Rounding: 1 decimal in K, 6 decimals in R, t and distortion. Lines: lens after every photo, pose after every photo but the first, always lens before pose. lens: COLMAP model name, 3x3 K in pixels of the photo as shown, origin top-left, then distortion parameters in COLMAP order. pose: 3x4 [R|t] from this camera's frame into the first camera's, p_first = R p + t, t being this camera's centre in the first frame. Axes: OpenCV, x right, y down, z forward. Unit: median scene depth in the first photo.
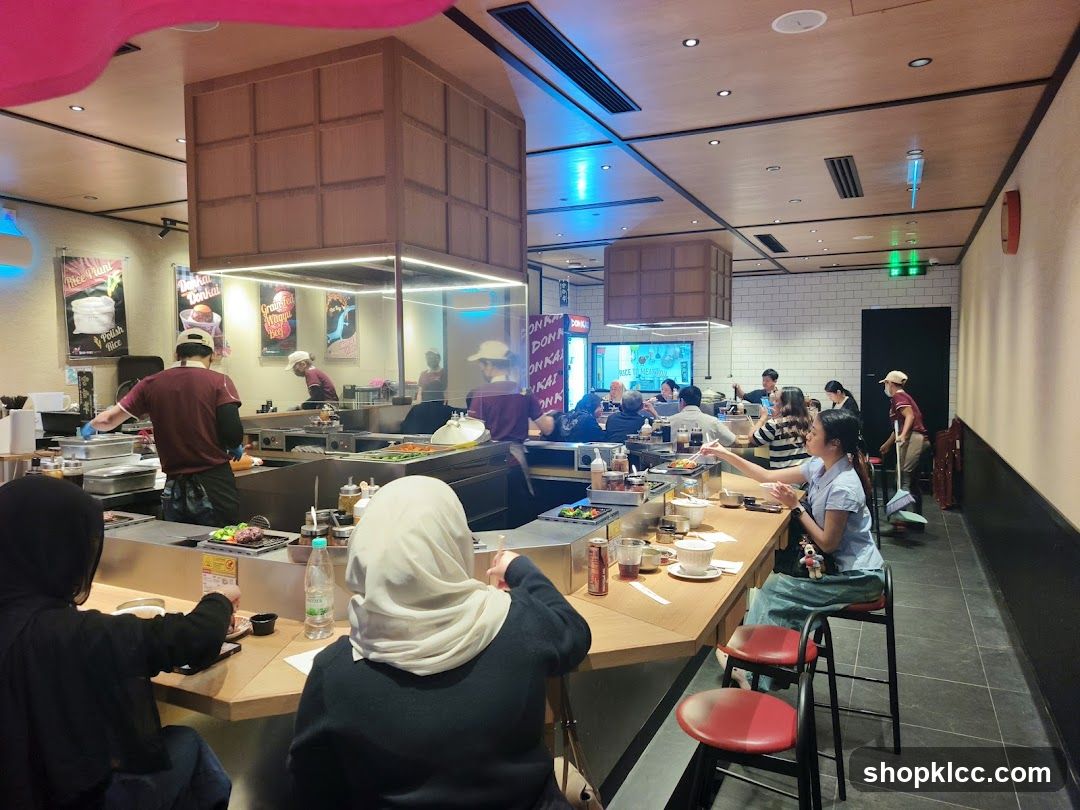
lens RADIAL K [[755.2, 0, 540.0], [0, 755.2, 405.0], [0, 0, 1]] dist [0.027608, -0.004788]
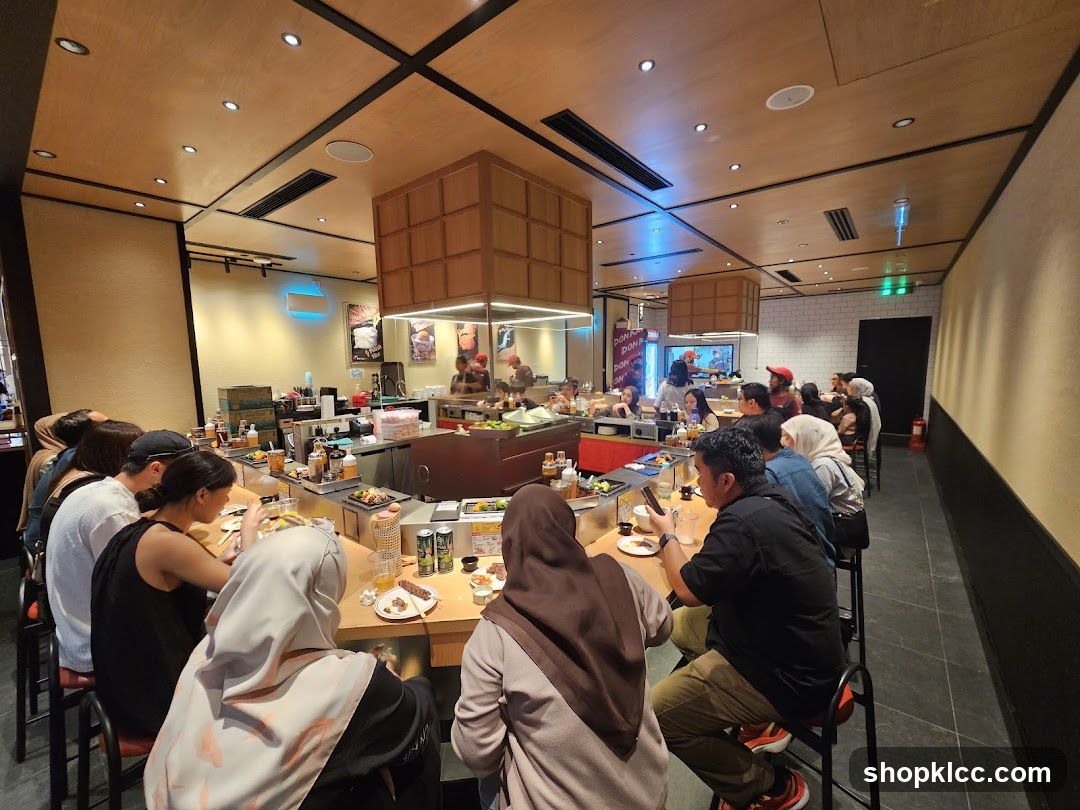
lens RADIAL K [[442.4, 0, 539.8], [0, 442.4, 413.5], [0, 0, 1]] dist [-0.000713, -0.000127]
pose [[0.973963, 0.015170, -0.226200, 0.054909], [0.001424, 0.997330, 0.073018, -0.021885], [0.226704, -0.071439, 0.971340, 0.084034]]
